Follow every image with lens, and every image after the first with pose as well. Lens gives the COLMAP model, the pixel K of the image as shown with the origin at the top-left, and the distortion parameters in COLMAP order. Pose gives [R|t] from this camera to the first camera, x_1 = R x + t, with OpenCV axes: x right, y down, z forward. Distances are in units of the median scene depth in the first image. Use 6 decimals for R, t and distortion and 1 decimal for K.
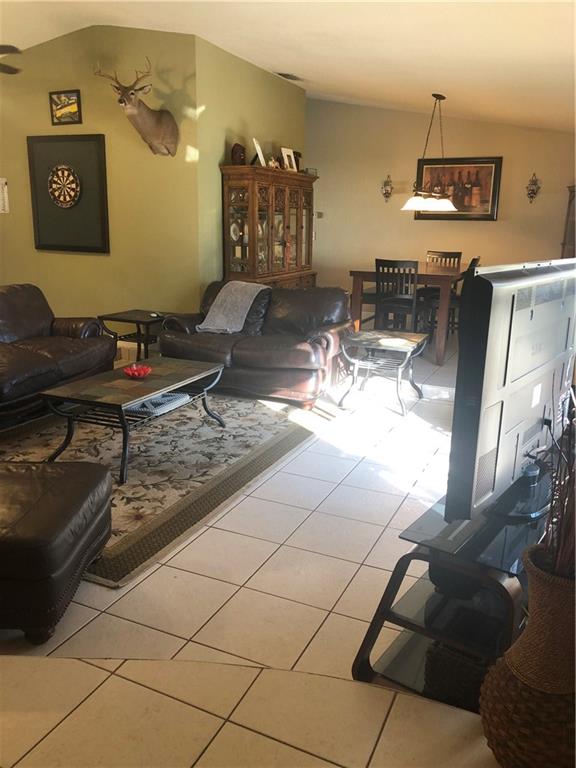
lens RADIAL K [[620.4, 0, 281.0], [0, 620.4, 372.2], [0, 0, 1]] dist [0.018907, -0.024042]
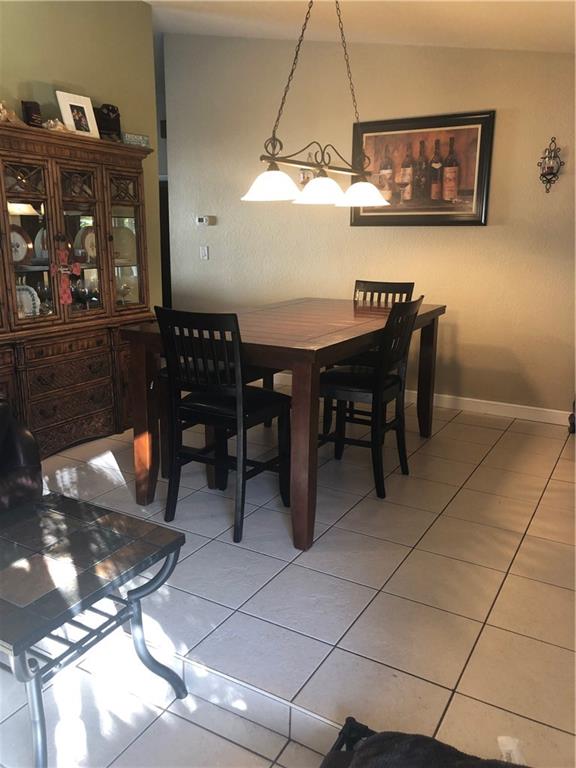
lens RADIAL K [[620.4, 0, 268.7], [0, 620.4, 368.0], [0, 0, 1]] dist [0.018907, -0.024042]
pose [[0.994887, 0.015225, -0.099843, 0.209690], [-0.018100, 0.999445, -0.027950, -0.096160], [0.099362, 0.029614, 0.994611, 0.427242]]
